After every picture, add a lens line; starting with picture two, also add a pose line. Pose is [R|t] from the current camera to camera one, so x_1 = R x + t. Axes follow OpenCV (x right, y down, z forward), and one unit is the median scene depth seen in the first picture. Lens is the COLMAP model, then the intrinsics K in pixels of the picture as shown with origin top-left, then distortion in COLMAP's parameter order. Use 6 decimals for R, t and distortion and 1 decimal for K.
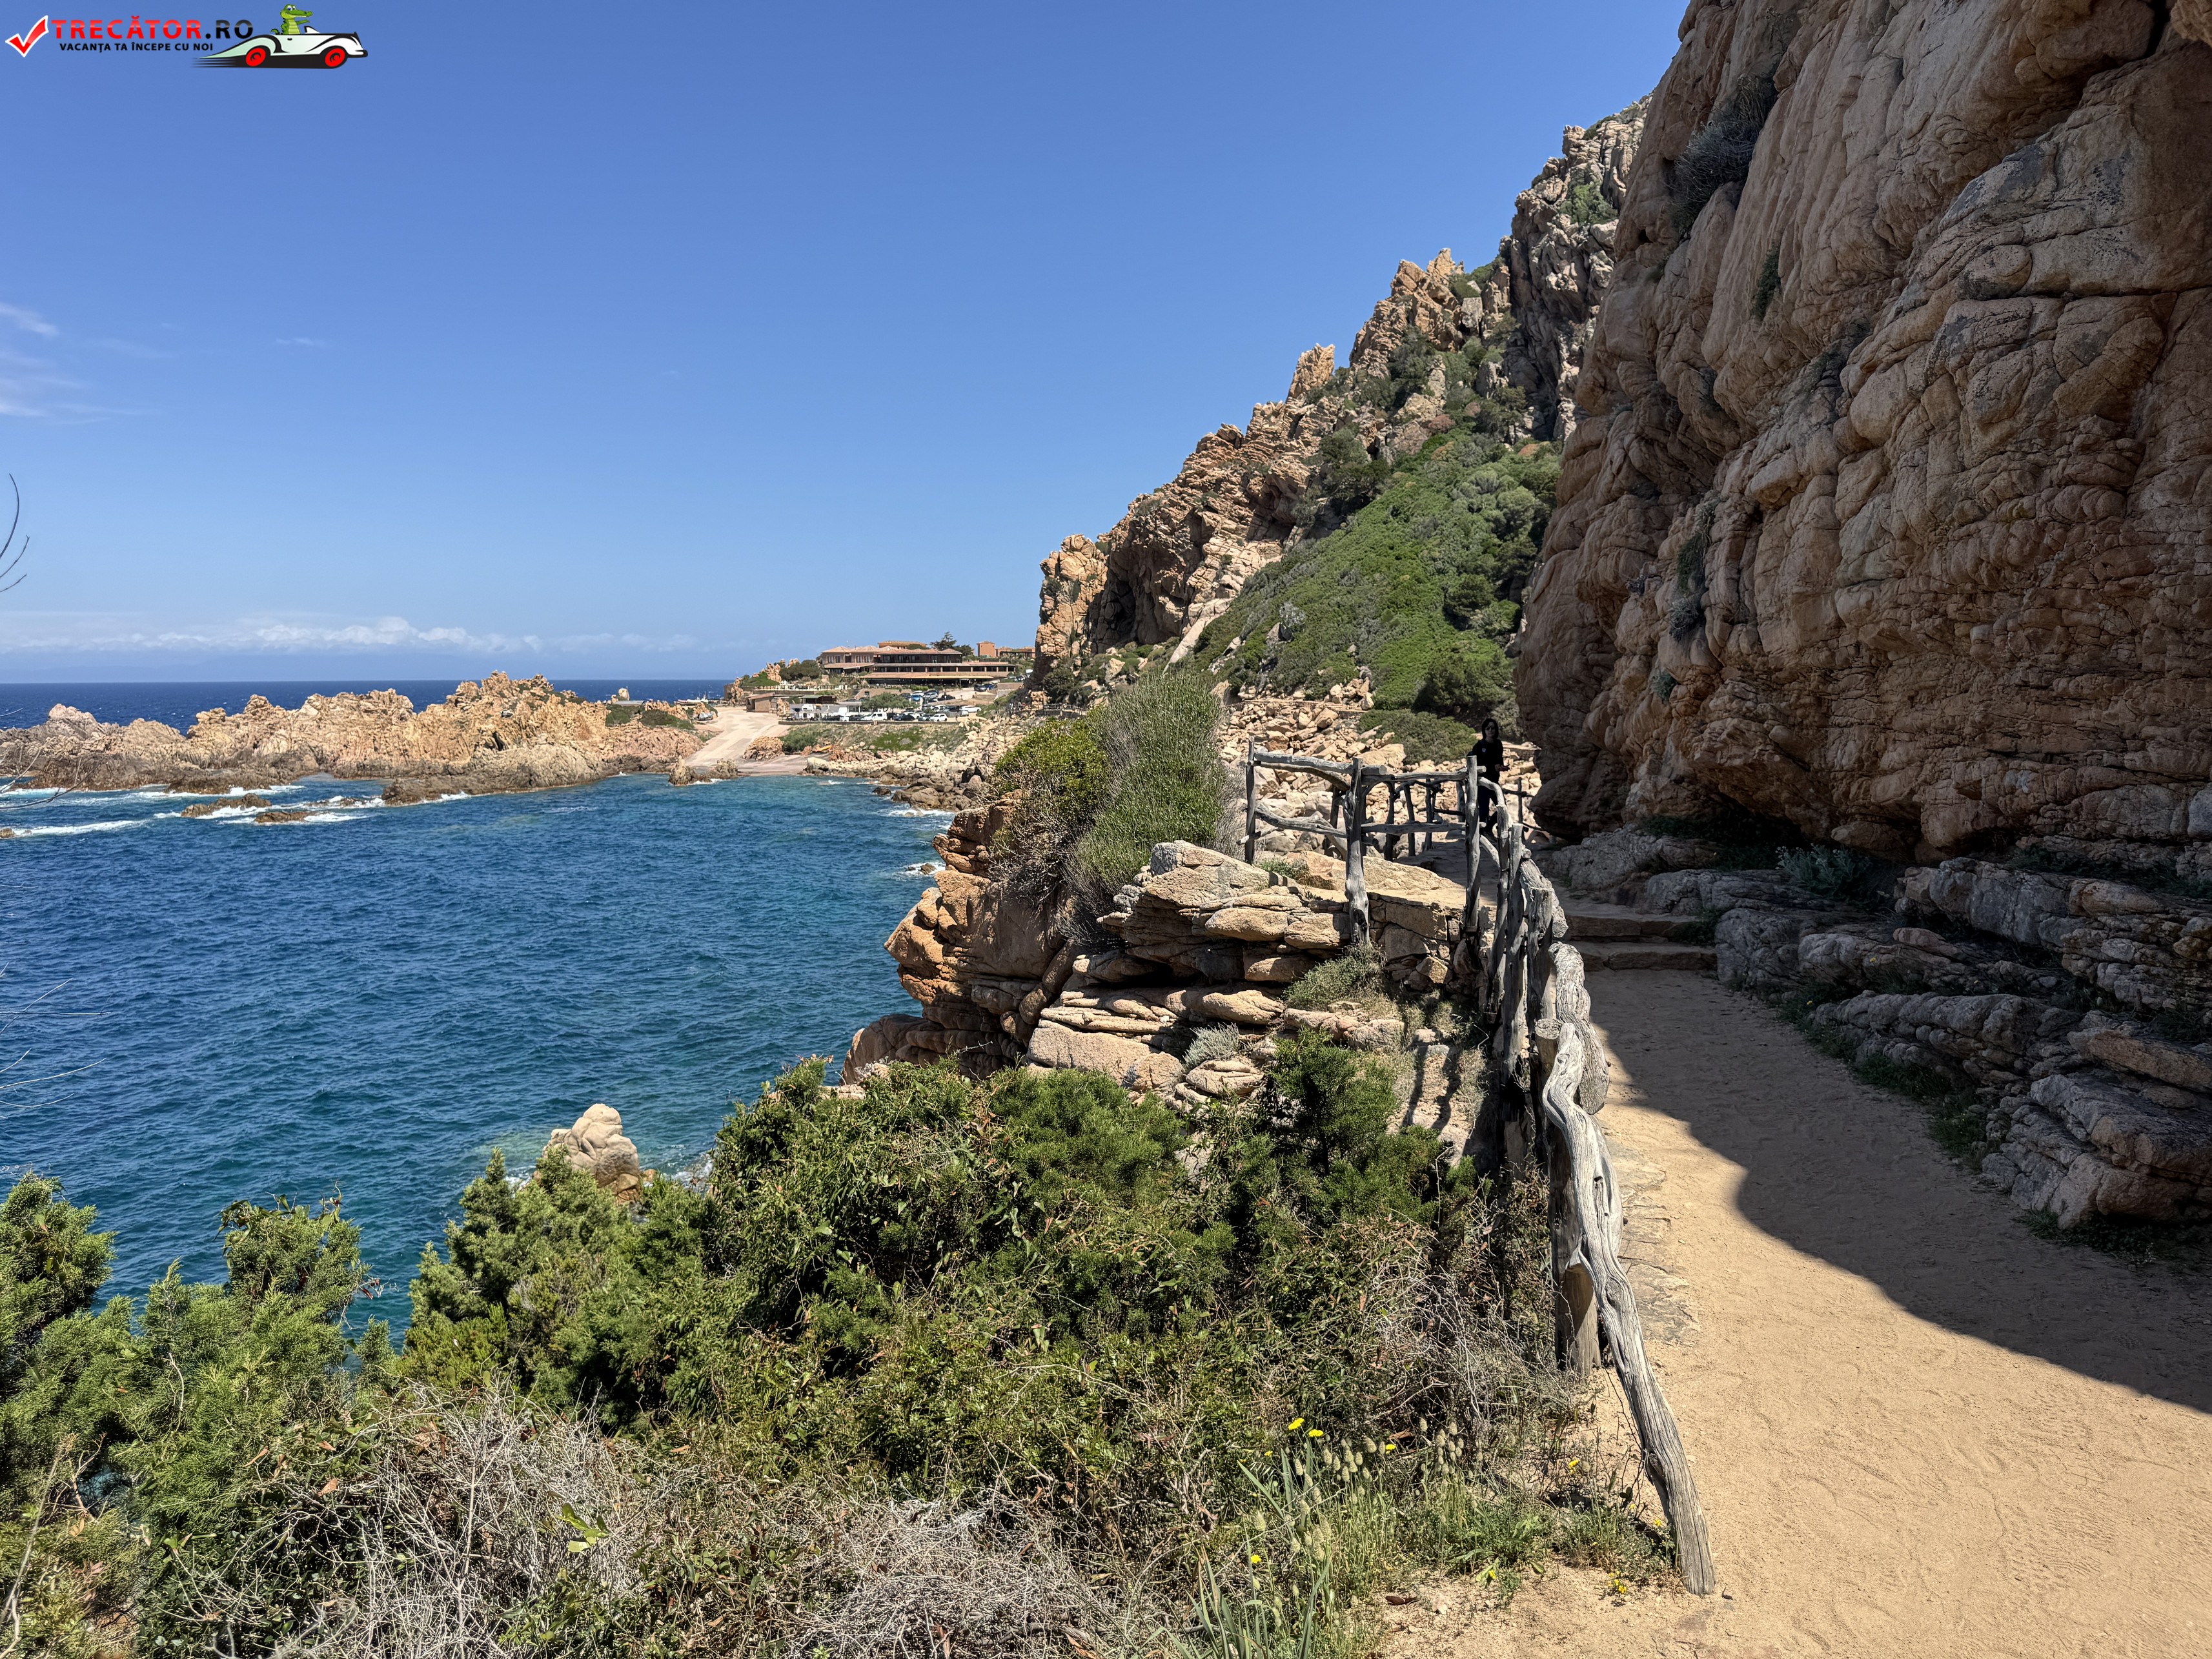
lens RADIAL K [[1580.0, 0, 1046.7], [0, 1580.0, 848.2], [0, 0, 1]] dist [0.046716, -0.054802]
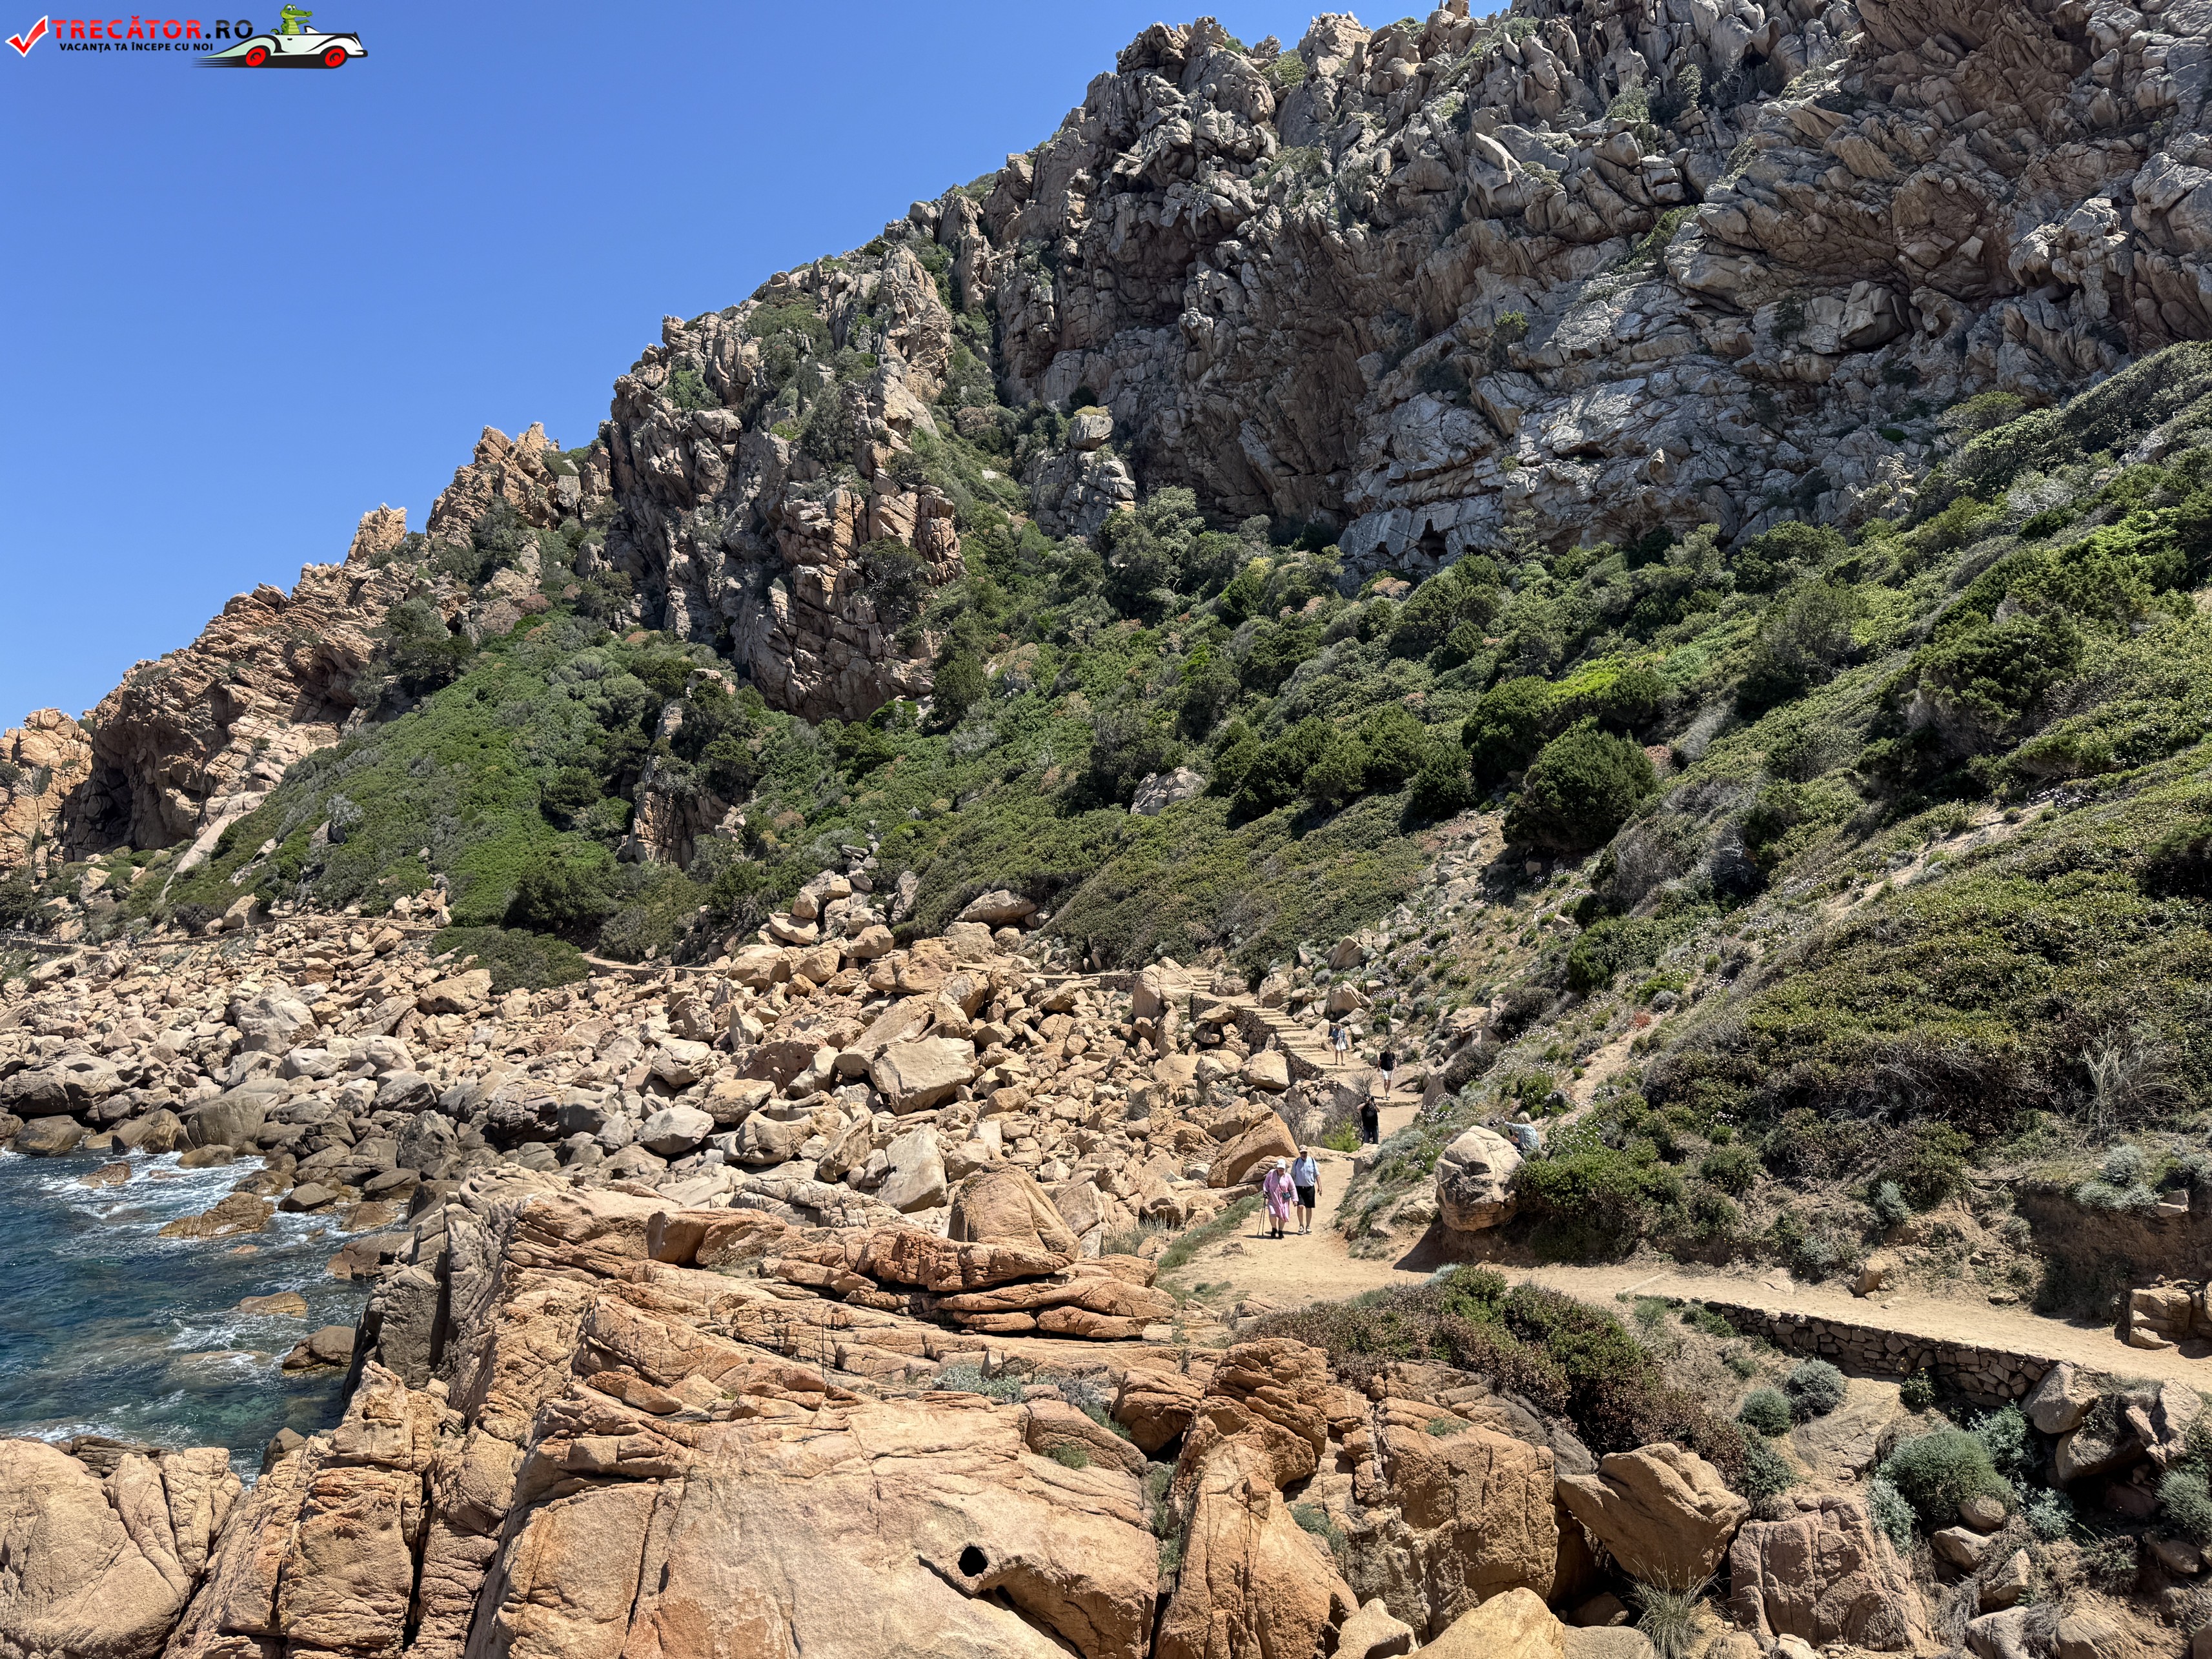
lens RADIAL K [[1580.0, 0, 1109.9], [0, 1580.0, 844.5], [0, 0, 1]] dist [0.046716, -0.054802]
pose [[0.840183, 0.009821, 0.542215, 0.036378], [0.067304, 0.990218, -0.122226, -0.006108], [-0.538111, 0.139185, 0.831303, 0.108167]]
